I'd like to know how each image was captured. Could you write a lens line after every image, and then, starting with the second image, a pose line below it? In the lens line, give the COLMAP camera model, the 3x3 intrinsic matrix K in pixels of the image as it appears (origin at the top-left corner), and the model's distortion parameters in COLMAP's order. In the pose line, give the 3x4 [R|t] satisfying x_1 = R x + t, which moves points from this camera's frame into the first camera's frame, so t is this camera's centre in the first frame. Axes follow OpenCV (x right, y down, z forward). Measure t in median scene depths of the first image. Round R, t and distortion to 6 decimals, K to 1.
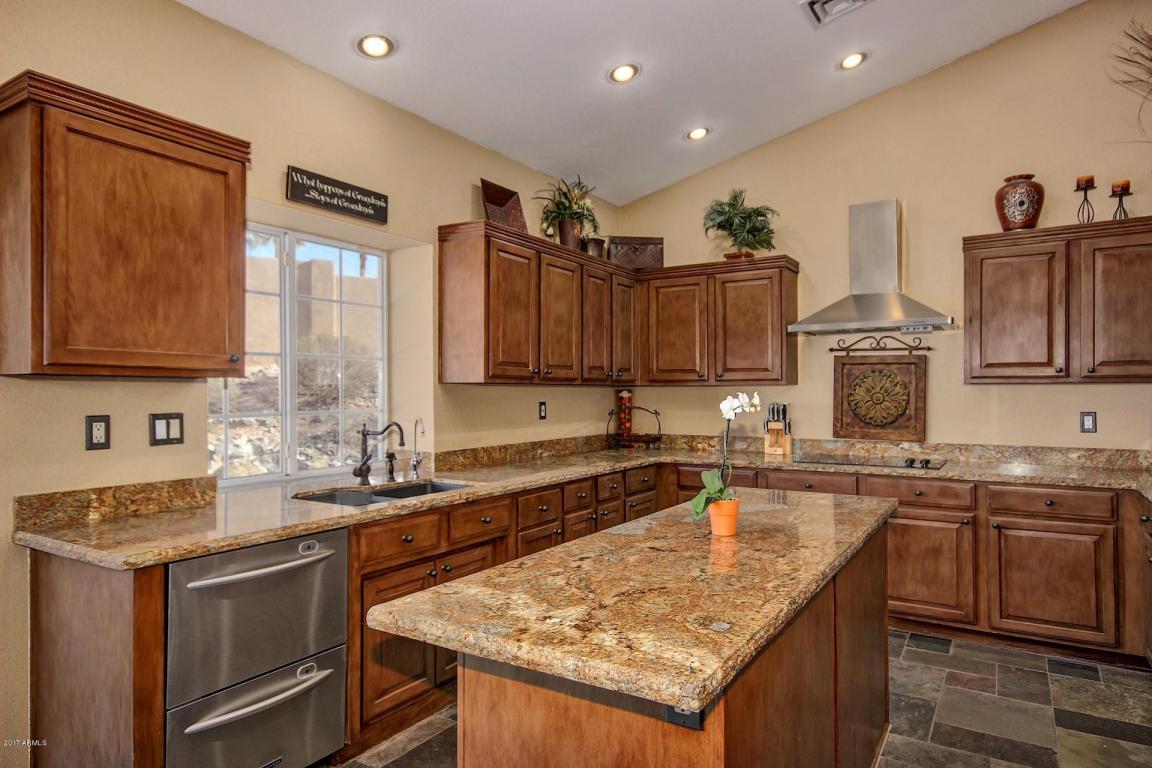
lens RADIAL K [[691.4, 0, 583.2], [0, 691.4, 391.9], [0, 0, 1]] dist [0.003007, 0.018401]
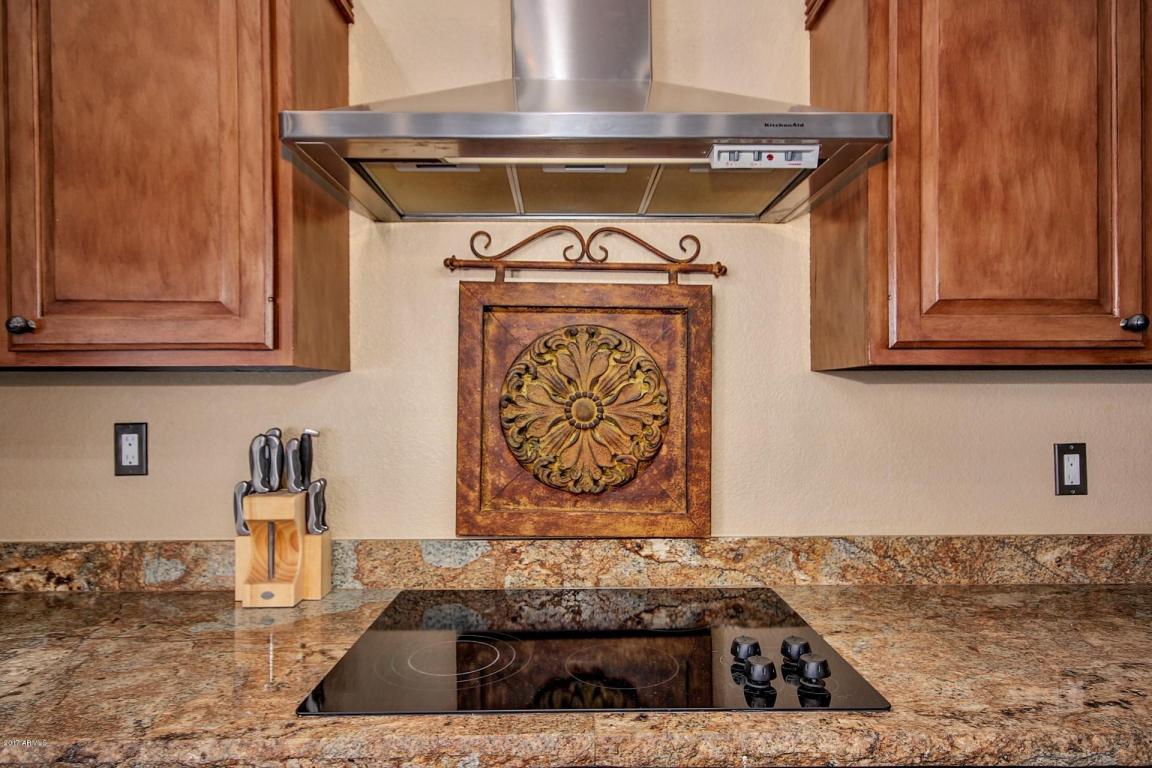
lens RADIAL K [[669.3, 0, 580.7], [0, 669.3, 391.0], [0, 0, 1]] dist [-0.001608, 0.002938]
pose [[0.843791, 0.004047, 0.536656, 0.283999], [0.001508, 0.999950, -0.009911, 0.002370], [-0.536670, 0.009172, 0.843743, 0.826410]]
